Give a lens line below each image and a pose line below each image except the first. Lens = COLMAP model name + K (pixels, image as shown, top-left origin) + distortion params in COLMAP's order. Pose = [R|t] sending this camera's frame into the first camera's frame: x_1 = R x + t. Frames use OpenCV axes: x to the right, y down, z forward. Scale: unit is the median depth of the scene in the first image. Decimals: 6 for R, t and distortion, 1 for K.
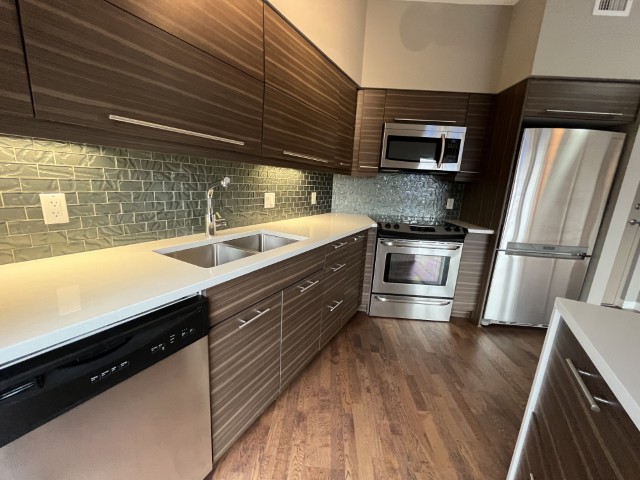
lens RADIAL K [[261.4, 0, 317.4], [0, 261.4, 239.3], [0, 0, 1]] dist [-0.000172, 0.000070]
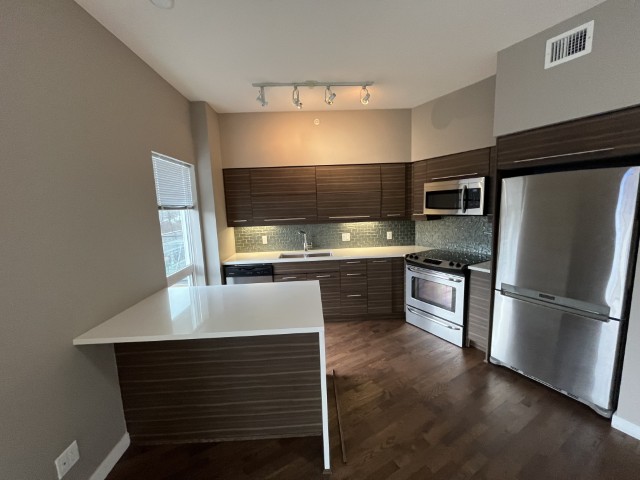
lens RADIAL K [[261.4, 0, 317.4], [0, 261.4, 239.3], [0, 0, 1]] dist [-0.000172, 0.000070]
pose [[0.525496, 0.036862, -0.849997, 1.221086], [-0.117117, 0.992684, -0.029356, -0.045375], [0.842696, 0.114976, 0.525969, -0.185515]]
